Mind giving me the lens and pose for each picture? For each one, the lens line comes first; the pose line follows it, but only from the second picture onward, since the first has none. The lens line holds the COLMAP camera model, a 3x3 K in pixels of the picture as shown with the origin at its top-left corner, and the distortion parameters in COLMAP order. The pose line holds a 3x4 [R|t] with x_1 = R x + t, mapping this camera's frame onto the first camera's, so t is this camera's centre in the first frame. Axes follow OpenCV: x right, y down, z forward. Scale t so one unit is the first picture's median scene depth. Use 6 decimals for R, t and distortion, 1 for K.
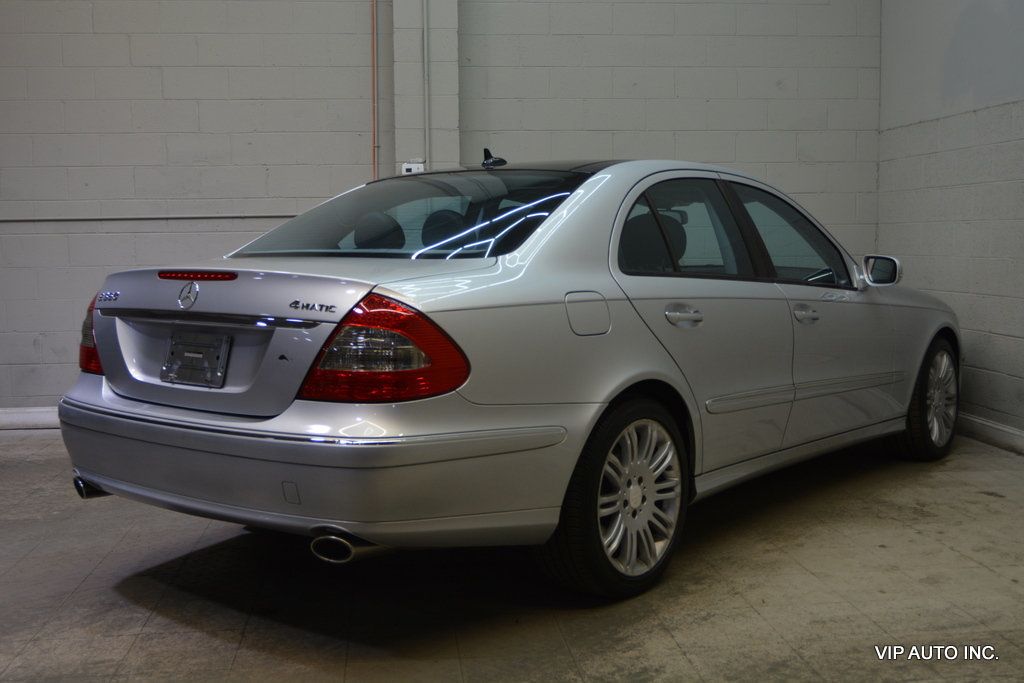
lens RADIAL K [[1148.1, 0, 508.9], [0, 1148.1, 342.4], [0, 0, 1]] dist [-0.007999, 0.012846]
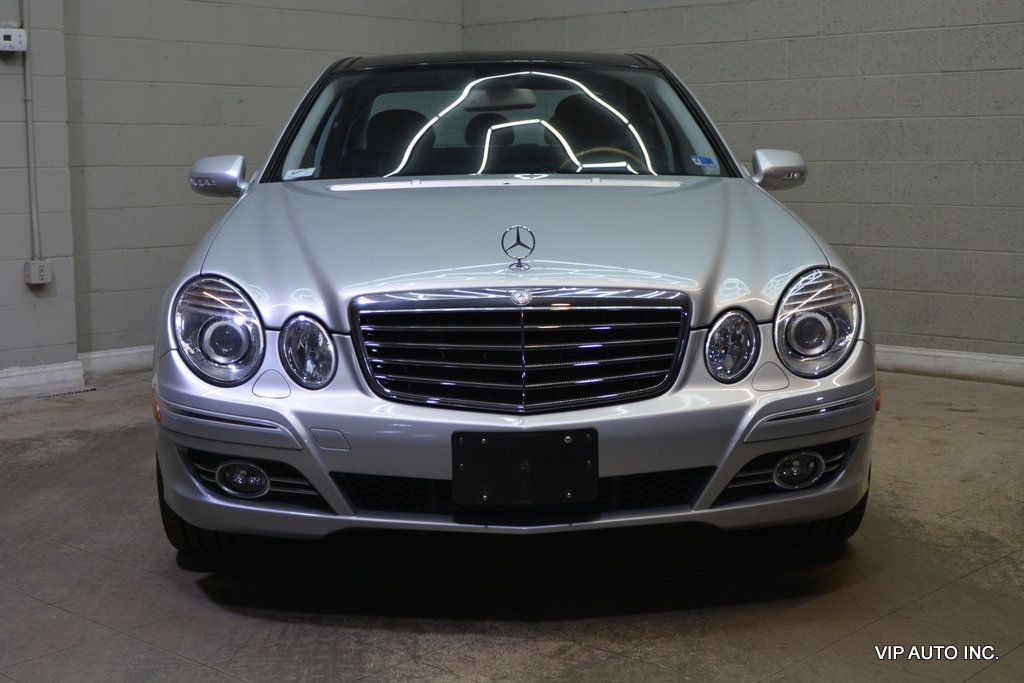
lens RADIAL K [[1448.0, 0, 507.0], [0, 1448.0, 340.8], [0, 0, 1]] dist [-0.002152, -0.003264]
pose [[0.741237, -0.078057, 0.666690, -0.821930], [0.058357, 0.996949, 0.051842, 0.013192], [-0.668702, 0.000478, 0.743530, 0.236036]]
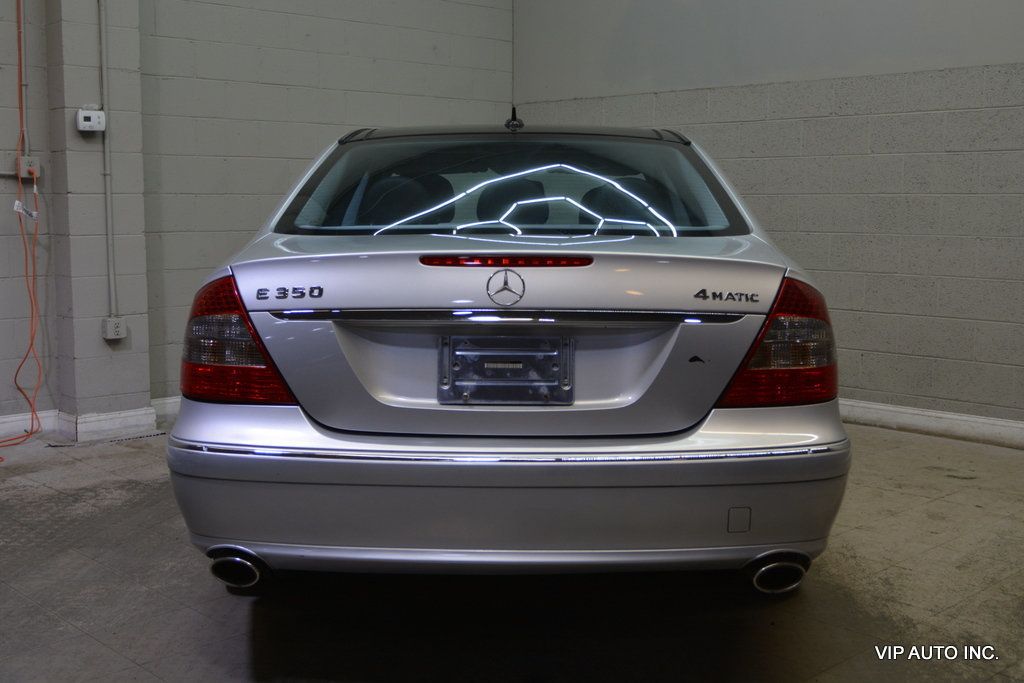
lens RADIAL K [[1187.1, 0, 505.6], [0, 1187.1, 336.7], [0, 0, 1]] dist [0.004964, -0.014191]
pose [[0.786209, -0.059120, 0.615126, -0.652241], [0.046085, 0.998251, 0.037039, -0.032127], [-0.616240, -0.000772, 0.787558, 0.325156]]
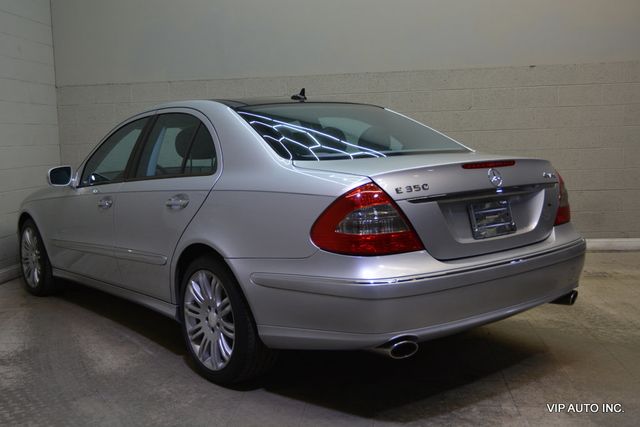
lens RADIAL K [[717.6, 0, 318.0], [0, 717.6, 214.1], [0, 0, 1]] dist [-0.007999, 0.012846]
pose [[0.203965, -0.095717, 0.974288, -1.073372], [0.120560, 0.990089, 0.072031, -0.076720], [-0.971526, 0.102768, 0.213483, 0.879623]]
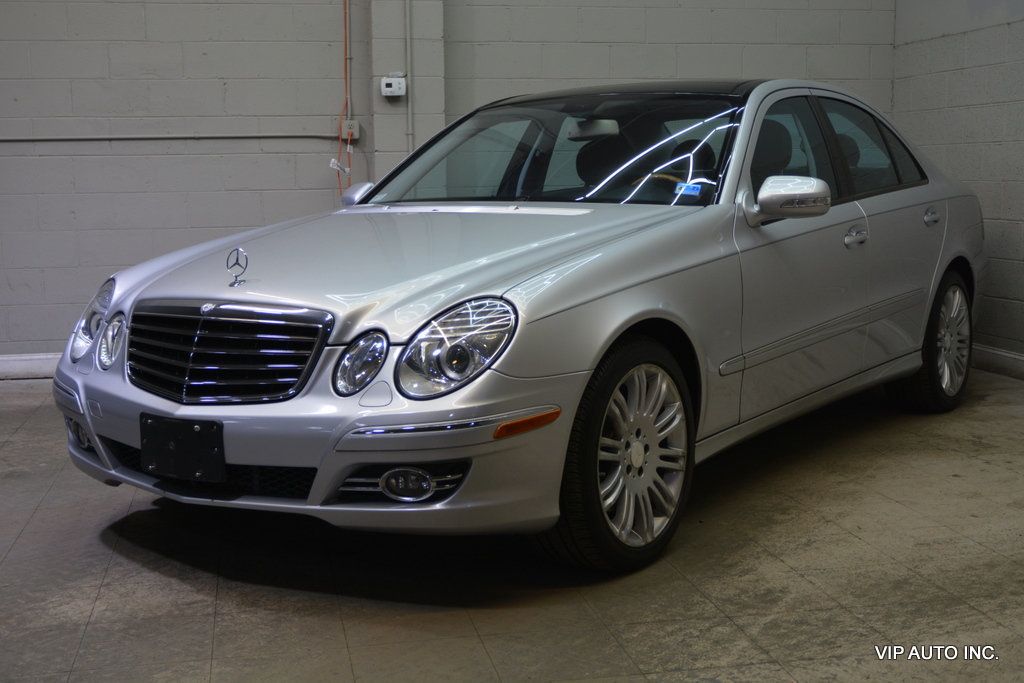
lens RADIAL K [[1328.8, 0, 512.0], [0, 1328.8, 341.5], [0, 0, 1]] dist [0.009423, -0.031087]
pose [[0.995805, -0.012376, 0.090661, -0.154888], [0.009257, 0.999354, 0.034735, 0.024672], [-0.091033, -0.033750, 0.995276, -0.076979]]
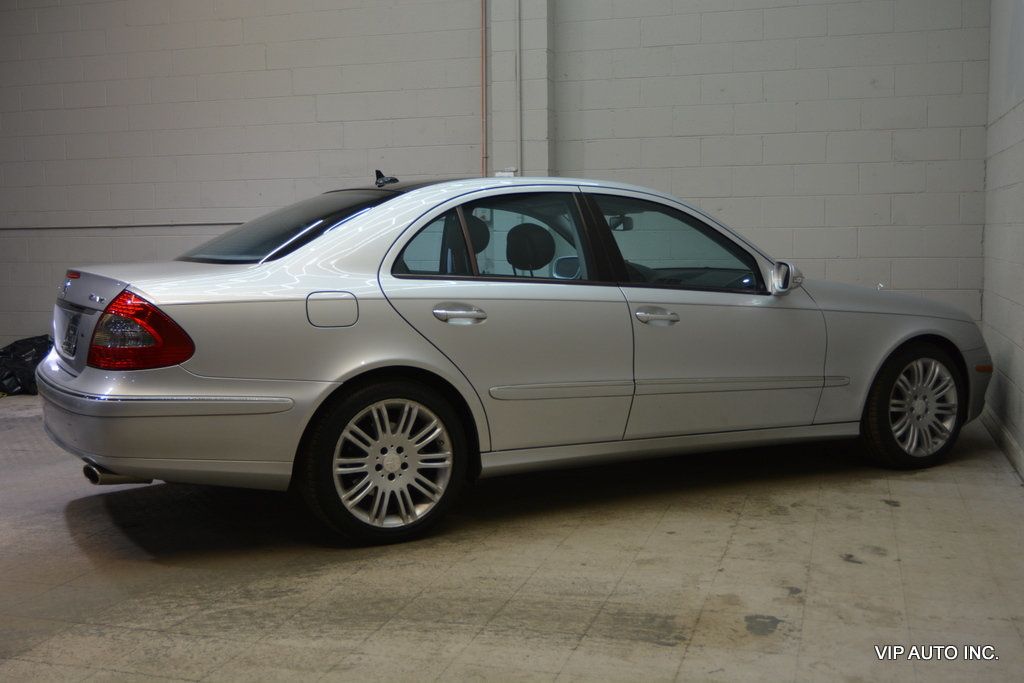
lens RADIAL K [[1168.4, 0, 512.0], [0, 1168.4, 341.5], [0, 0, 1]] dist [-0.004942, 0.005749]
pose [[0.920878, 0.037596, -0.388034, 0.651068], [-0.034906, 0.999293, 0.013982, -0.013324], [0.388285, 0.000669, 0.921539, -0.076256]]
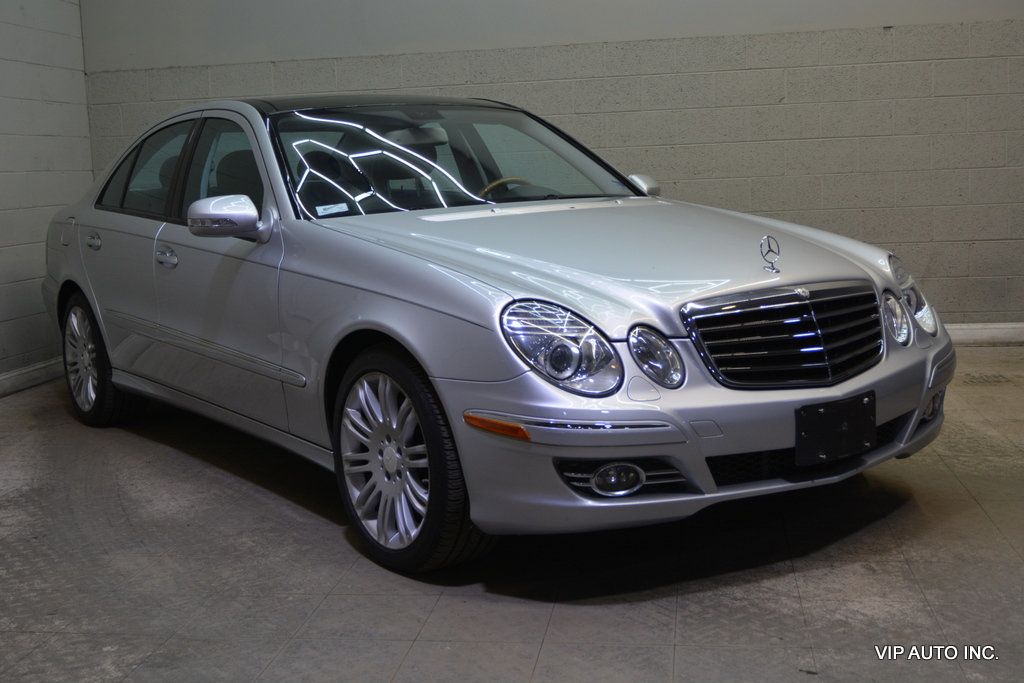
lens RADIAL K [[1280.6, 0, 512.0], [0, 1280.6, 341.5], [0, 0, 1]] dist [-0.006473, 0.000782]
pose [[0.242254, -0.124242, 0.962225, -1.170089], [0.127856, 0.987206, 0.095278, -0.044542], [-0.961751, 0.099945, 0.255040, 0.800752]]
